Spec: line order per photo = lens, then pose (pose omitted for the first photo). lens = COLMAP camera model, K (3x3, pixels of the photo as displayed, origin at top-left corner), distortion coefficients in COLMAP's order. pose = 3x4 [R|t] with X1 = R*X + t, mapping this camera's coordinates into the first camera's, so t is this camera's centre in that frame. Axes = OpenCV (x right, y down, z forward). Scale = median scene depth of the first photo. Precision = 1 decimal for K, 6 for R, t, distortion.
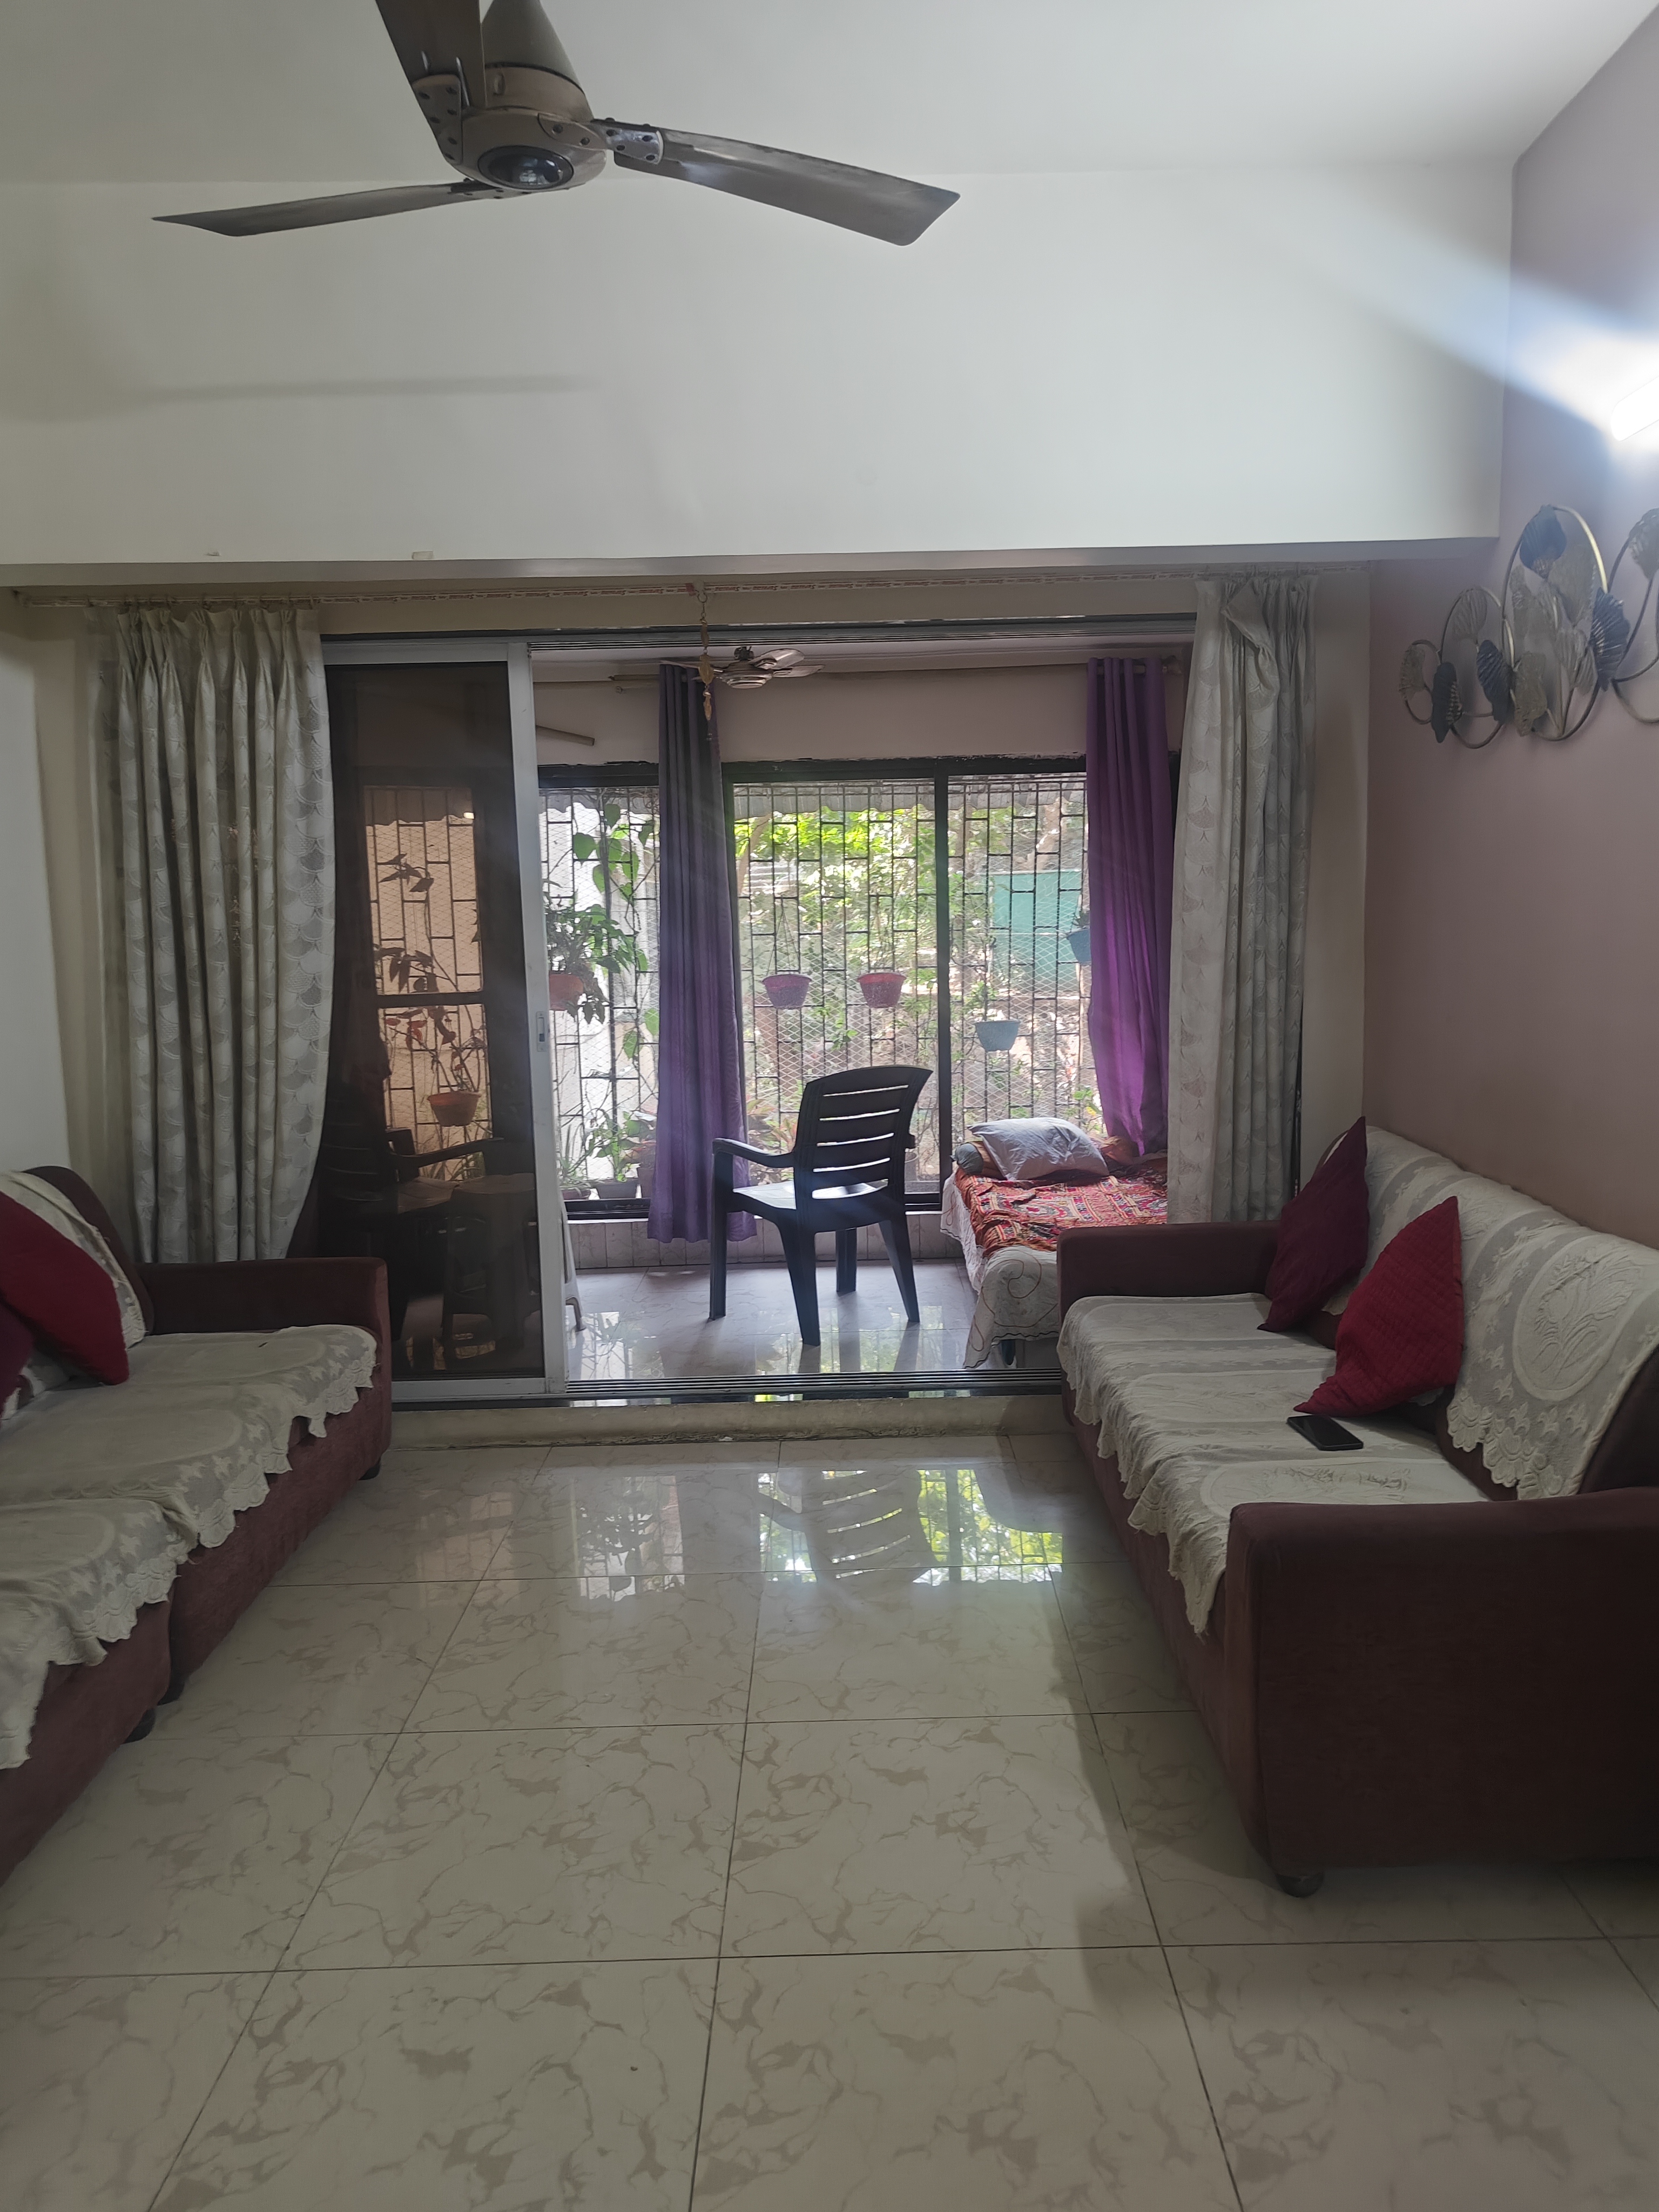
lens RADIAL K [[1578.4, 0, 829.5], [0, 1578.4, 1106.0], [0, 0, 1]] dist [0.008220, 0.001444]
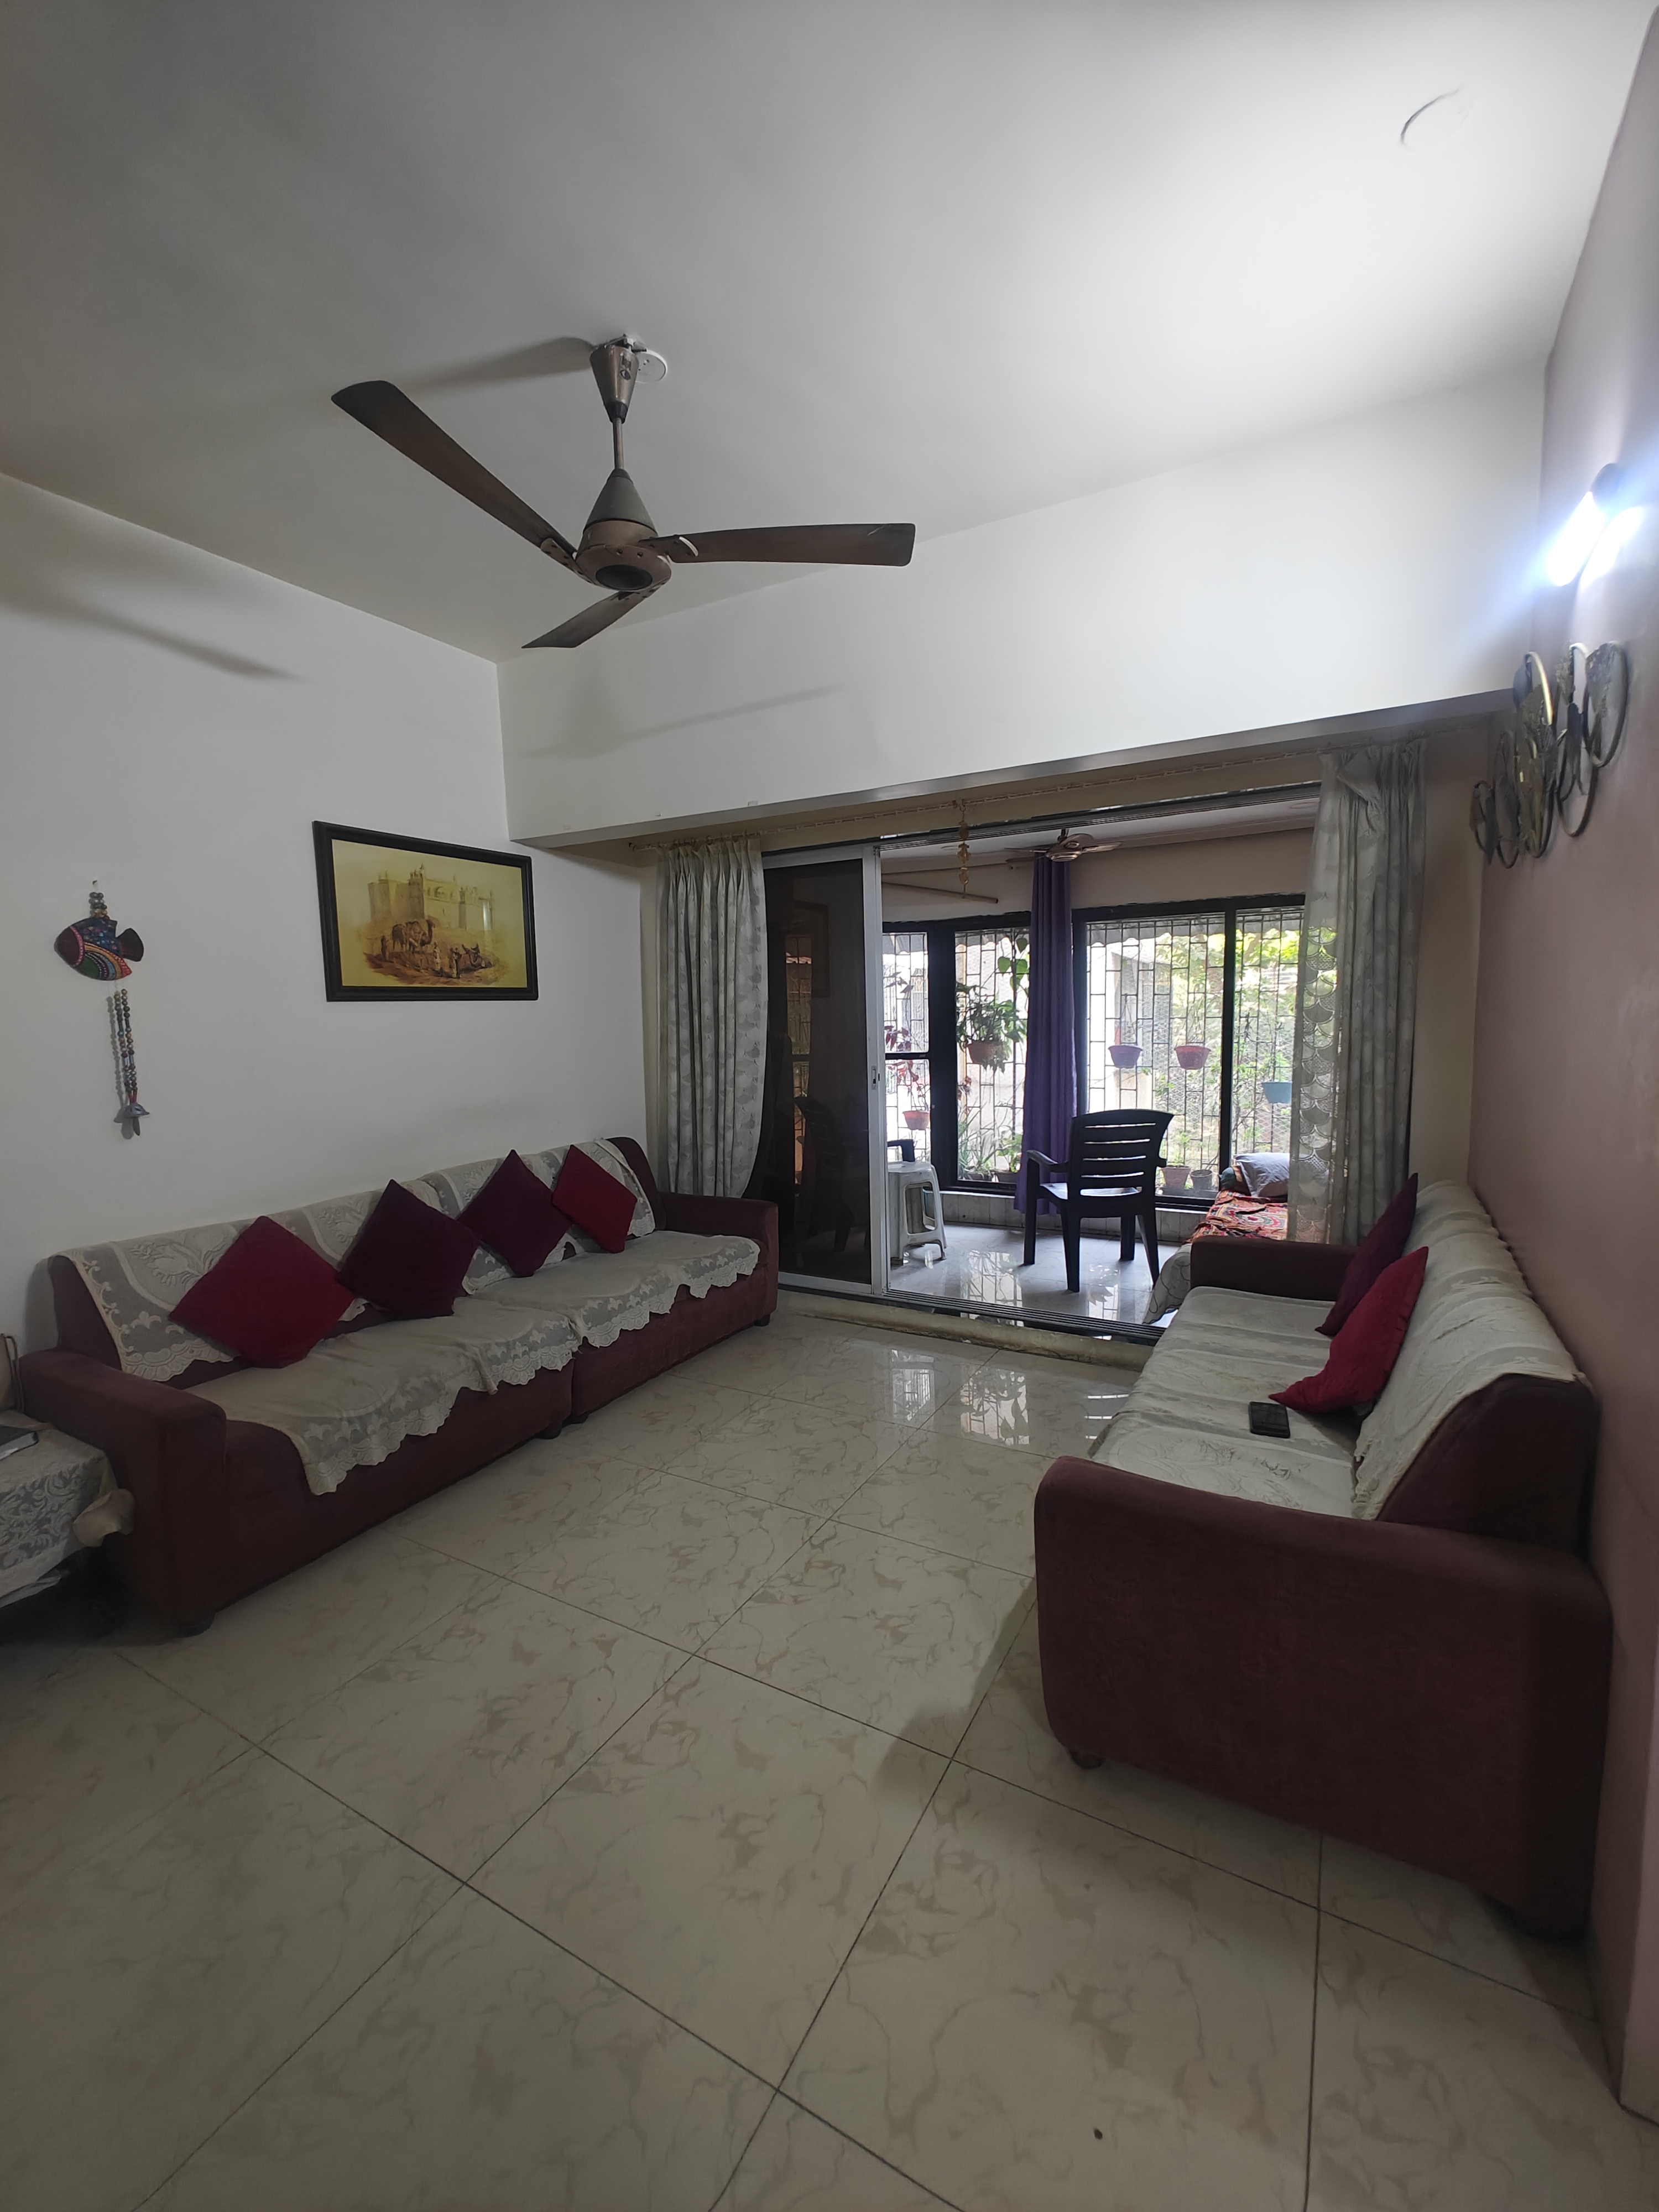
lens RADIAL K [[929.3, 0, 829.5], [0, 929.3, 1106.0], [0, 0, 1]] dist [-0.001480, 0.000011]
pose [[0.861837, 0.054584, -0.504239, 0.286508], [-0.060495, 0.998158, 0.004653, -0.019877], [0.503564, 0.026494, 0.863552, 0.134930]]
